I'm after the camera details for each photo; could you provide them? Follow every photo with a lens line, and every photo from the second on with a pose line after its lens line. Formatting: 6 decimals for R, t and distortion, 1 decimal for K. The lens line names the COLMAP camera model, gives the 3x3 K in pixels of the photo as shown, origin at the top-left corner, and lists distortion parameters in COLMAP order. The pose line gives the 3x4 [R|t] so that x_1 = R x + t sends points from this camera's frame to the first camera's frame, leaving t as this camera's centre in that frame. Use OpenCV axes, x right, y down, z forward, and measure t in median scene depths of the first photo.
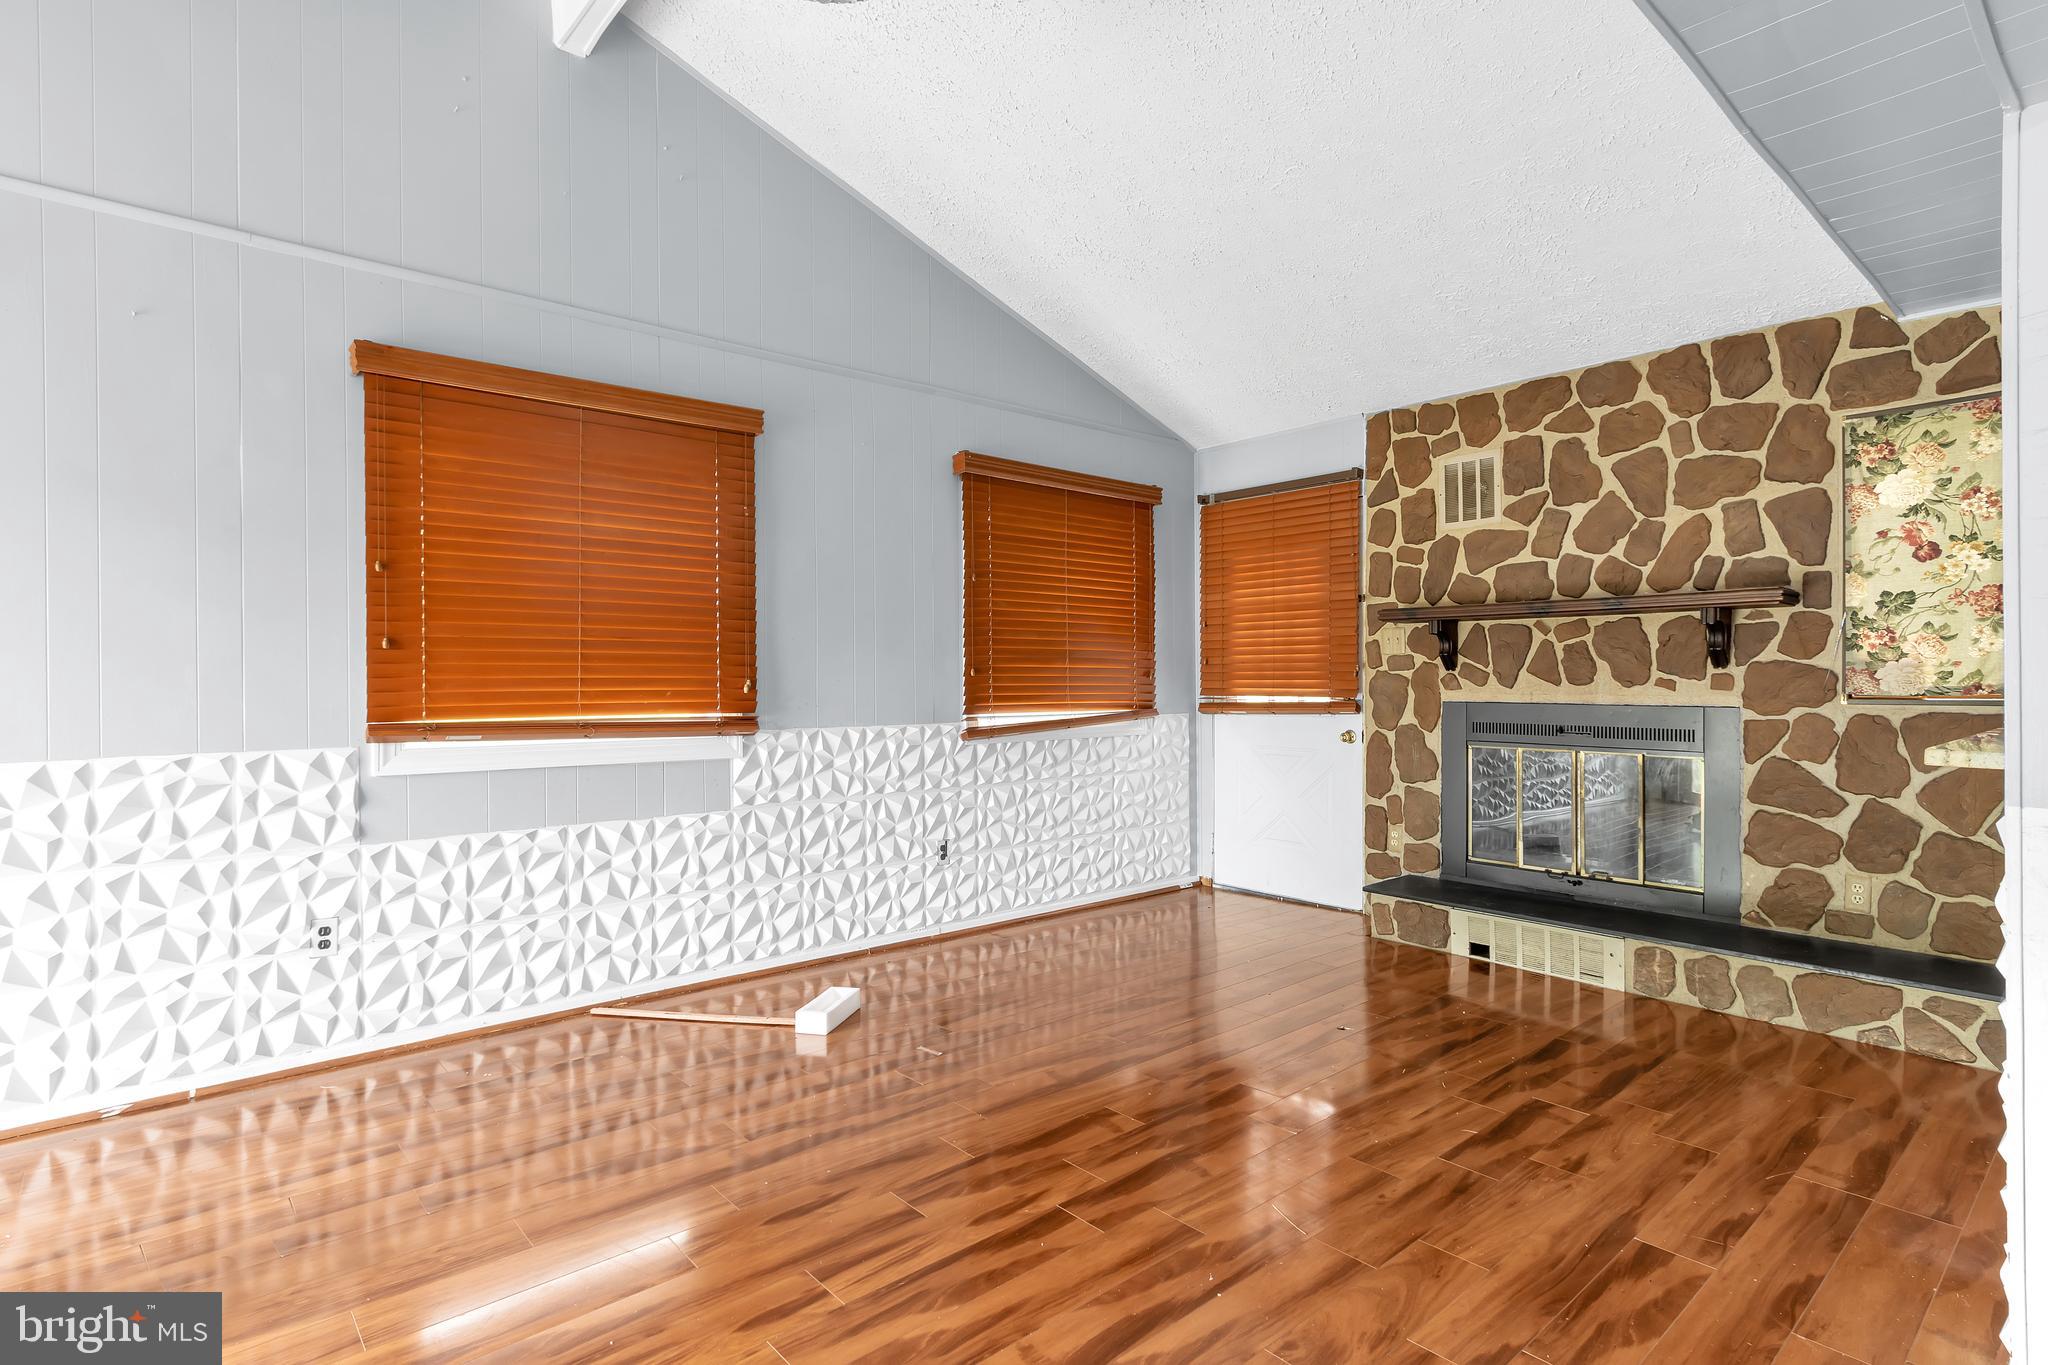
lens RADIAL K [[1022.7, 0, 1015.0], [0, 1022.7, 680.1], [0, 0, 1]] dist [-0.000072, -0.000952]
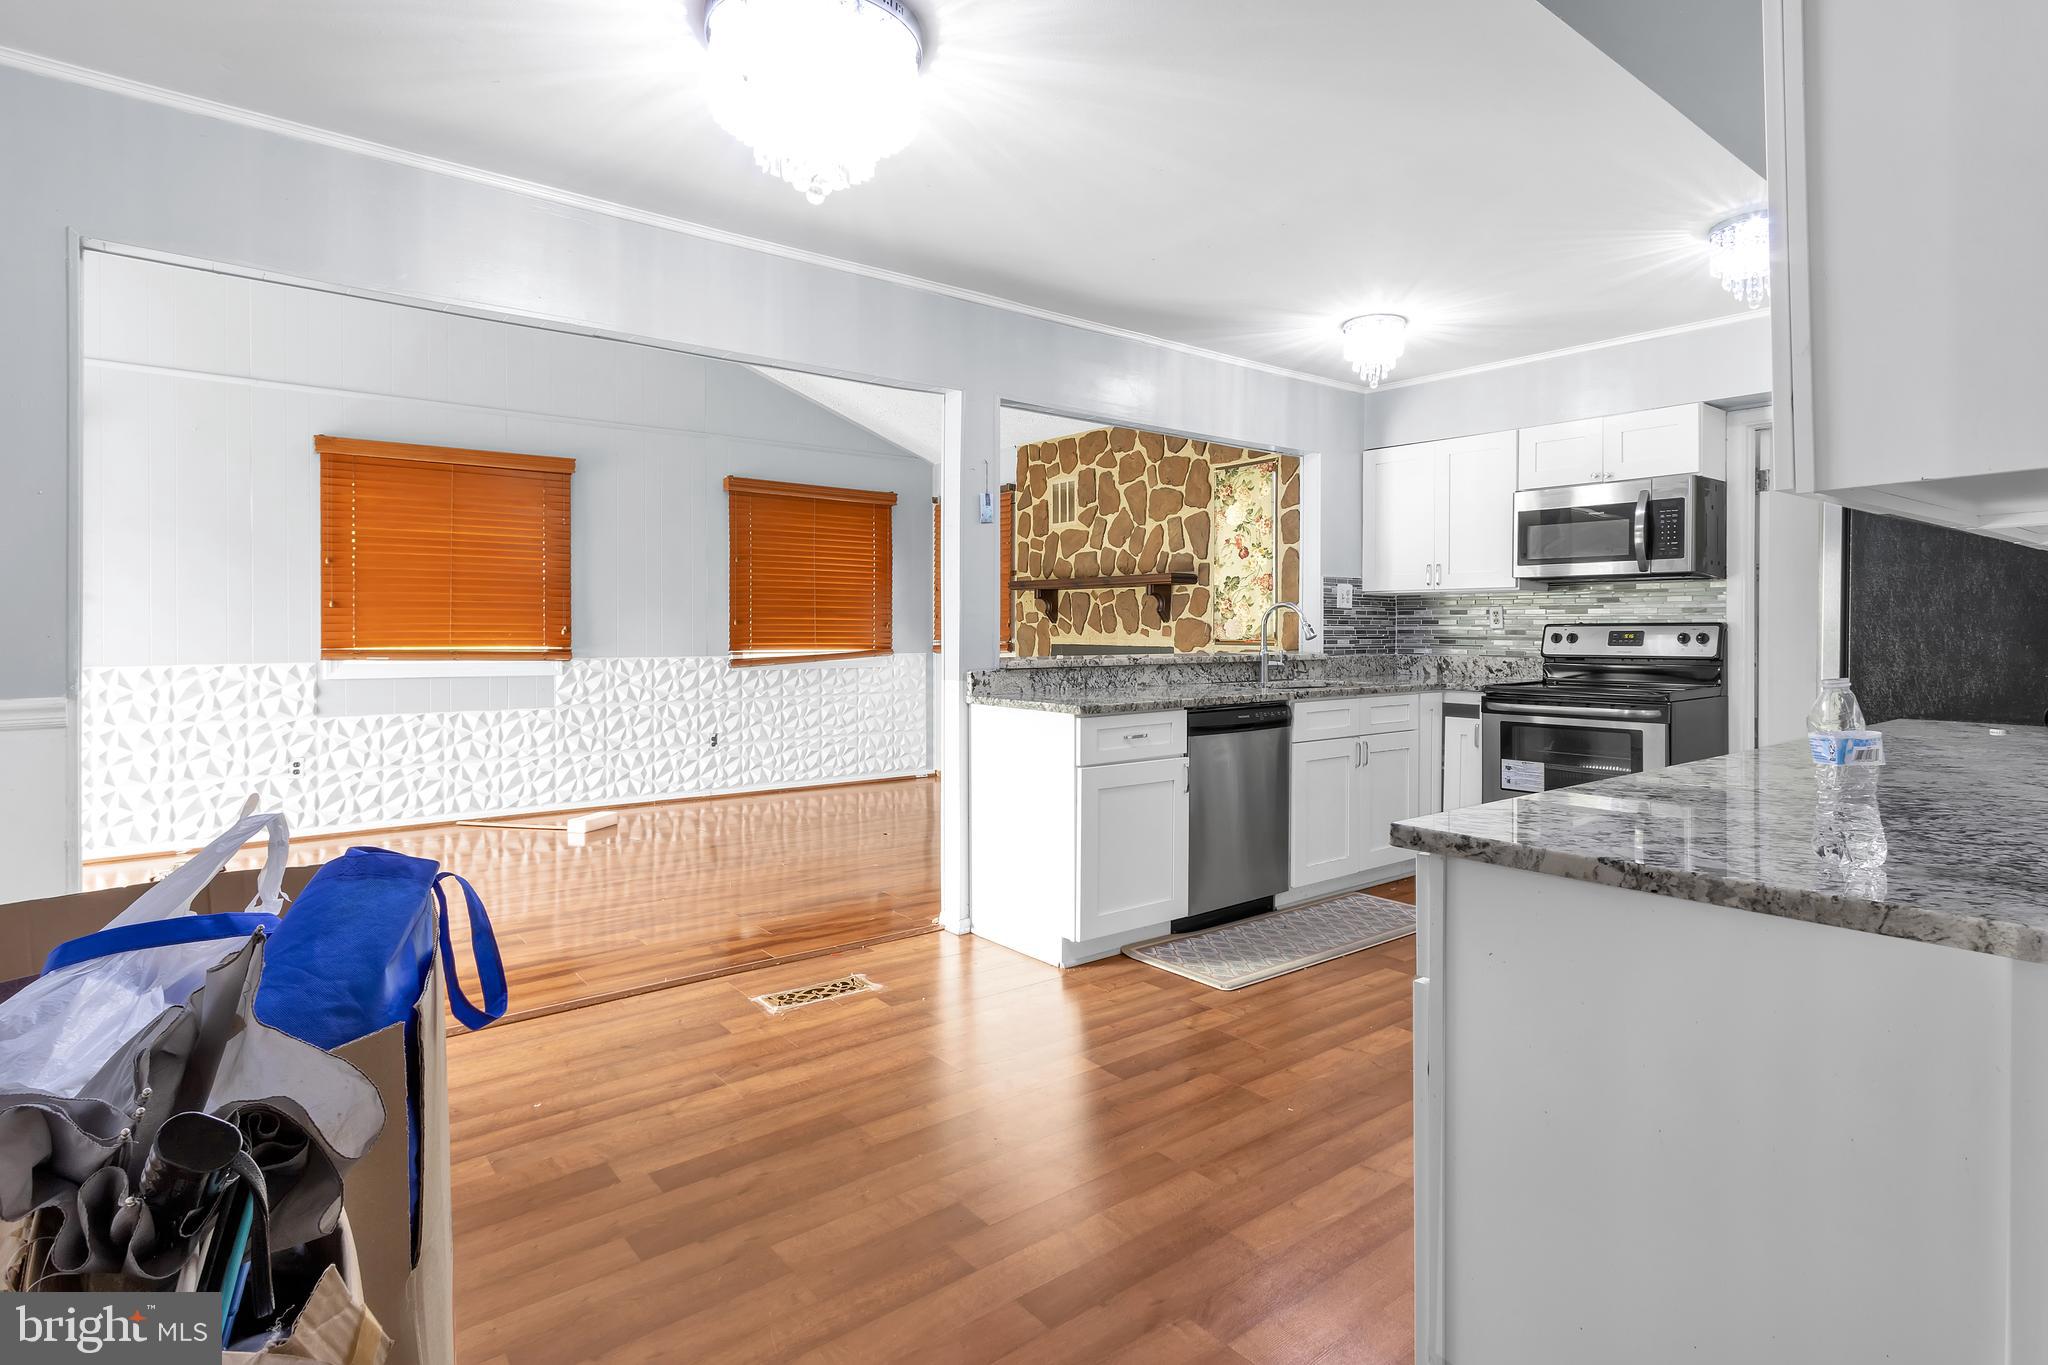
lens RADIAL K [[1048.3, 0, 1032.5], [0, 1048.3, 632.1], [0, 0, 1]] dist [0.001457, -0.002217]
pose [[0.999365, 0.005743, -0.035159, 0.509644], [-0.005712, 0.999983, 0.000962, 0.002877], [0.035164, -0.000761, 0.999381, -0.595447]]
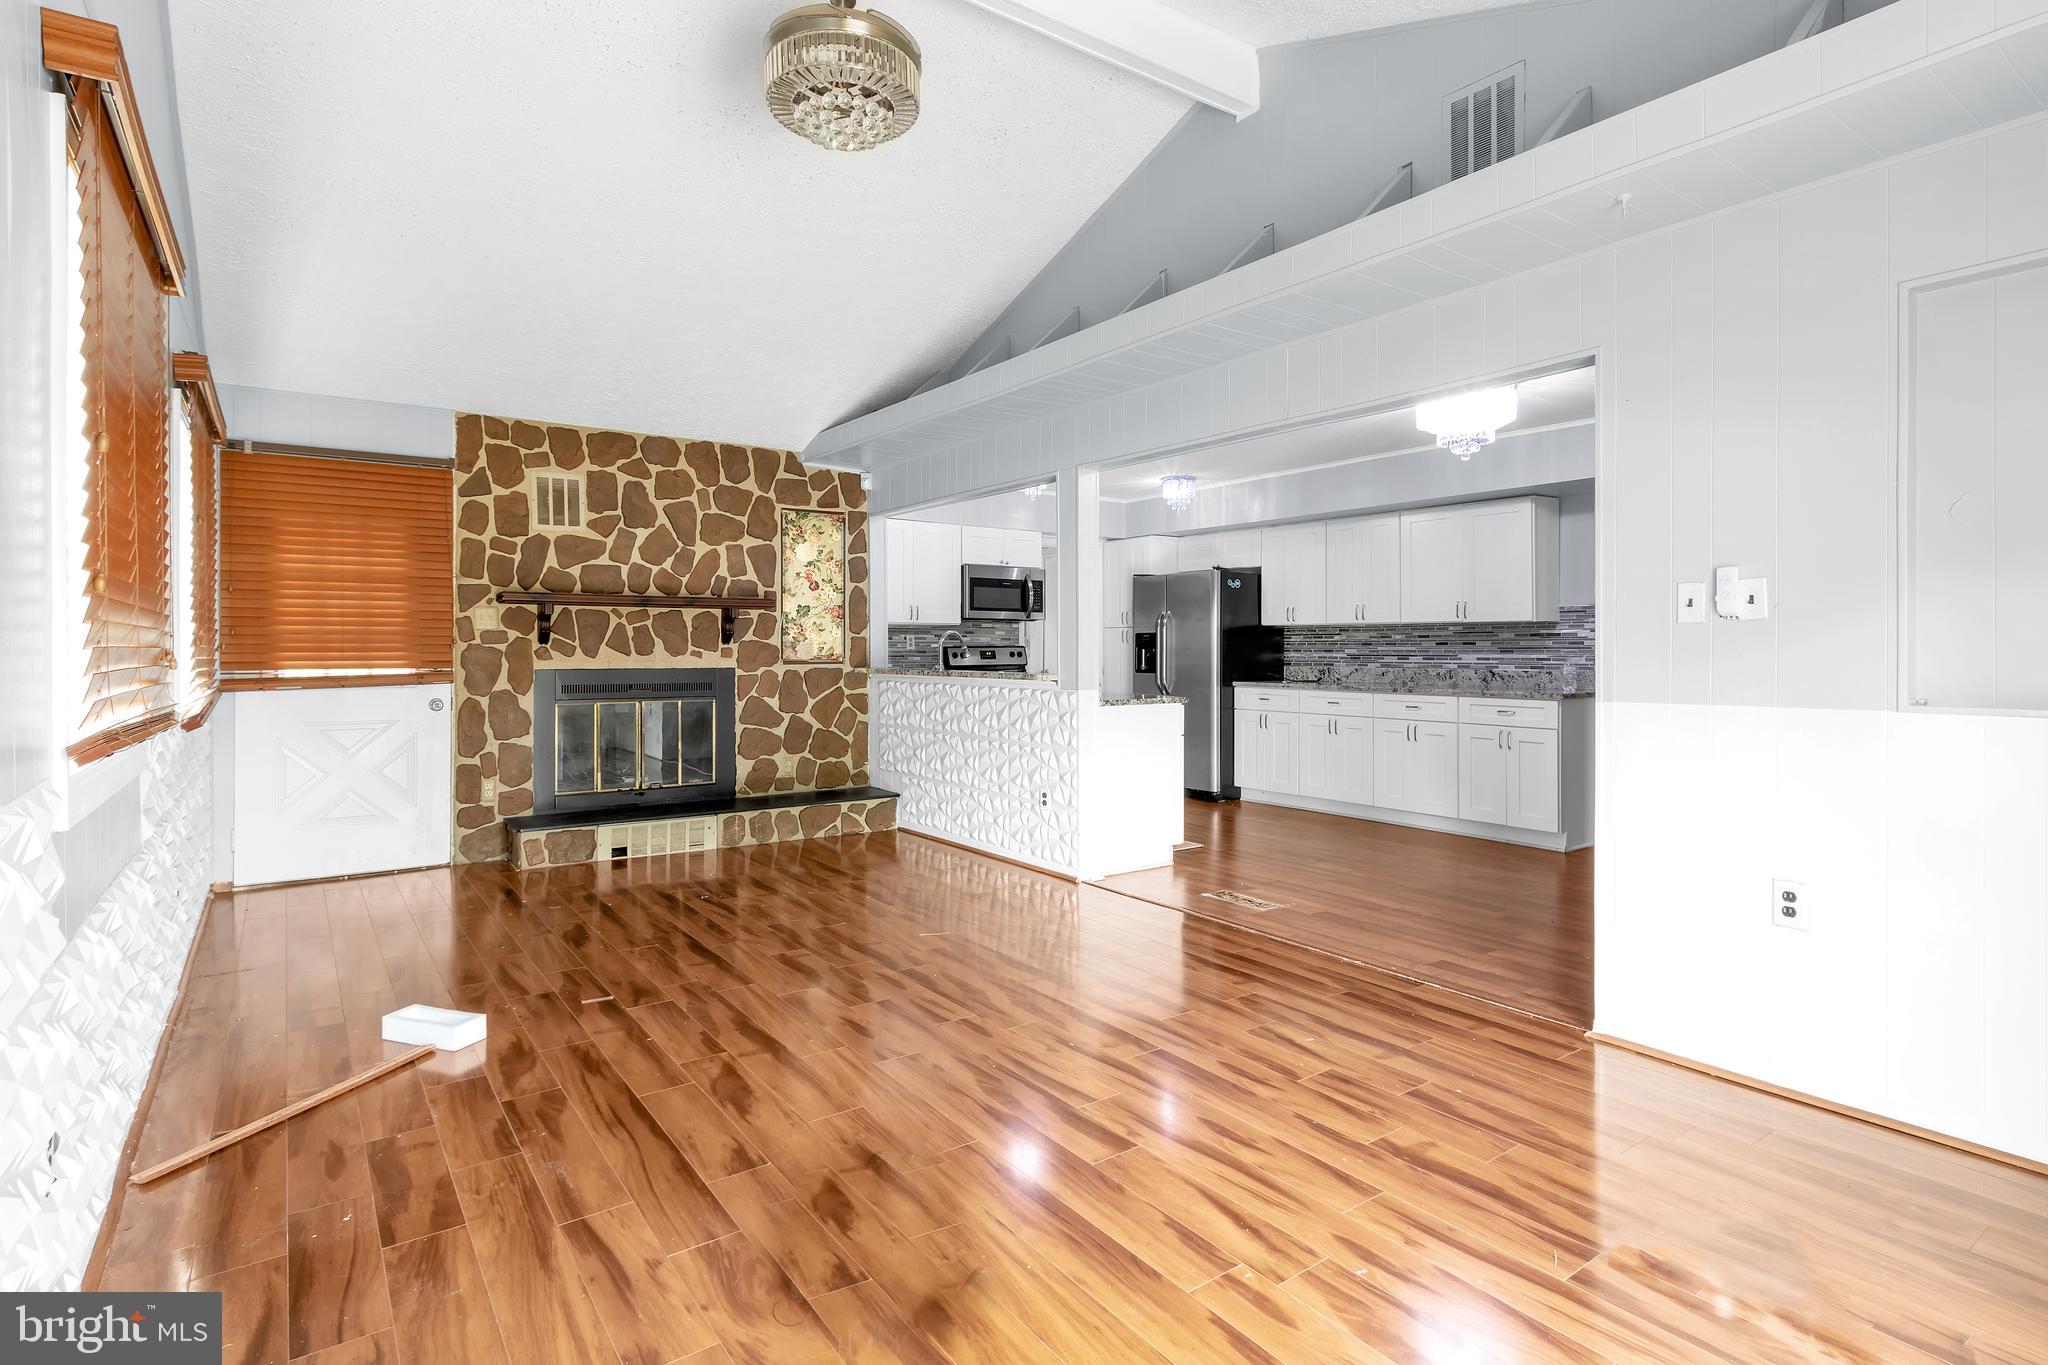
lens RADIAL K [[1026.4, 0, 1025.9], [0, 1026.4, 653.4], [0, 0, 1]] dist [0.003961, 0.000030]
pose [[0.086592, -0.001138, 0.996243, -0.863990], [0.003064, 0.999995, 0.000876, 0.002628], [-0.996239, 0.002977, 0.086595, 0.354731]]
